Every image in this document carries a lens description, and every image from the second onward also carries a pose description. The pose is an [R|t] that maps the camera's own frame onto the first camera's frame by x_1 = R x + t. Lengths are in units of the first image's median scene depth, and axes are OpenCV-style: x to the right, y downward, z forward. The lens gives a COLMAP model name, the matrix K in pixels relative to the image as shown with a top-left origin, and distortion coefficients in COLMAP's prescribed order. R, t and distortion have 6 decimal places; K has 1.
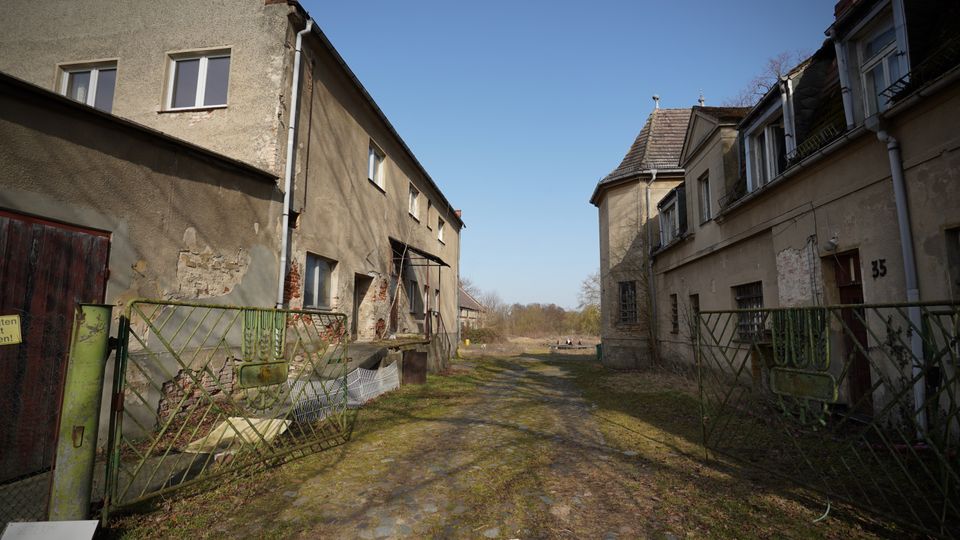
lens RADIAL K [[446.1, 0, 480.0], [0, 446.1, 270.0], [0, 0, 1]] dist [-0.051777, 0.022196]
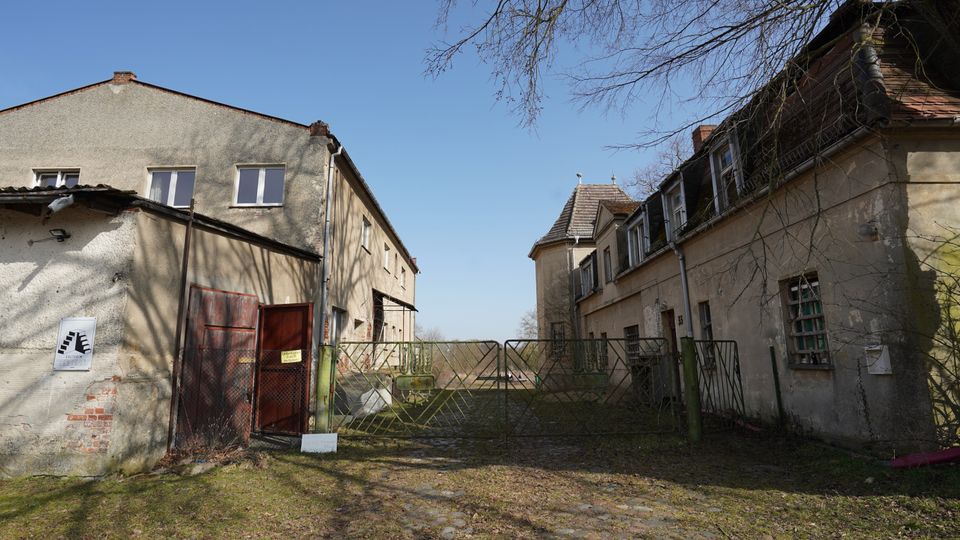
lens RADIAL K [[446.1, 0, 480.0], [0, 446.1, 270.0], [0, 0, 1]] dist [-0.051777, 0.022196]
pose [[0.991004, 0.008074, 0.133586, -0.099553], [0.002707, 0.996765, -0.080321, -0.034746], [-0.133803, 0.079960, 0.987777, -0.395154]]
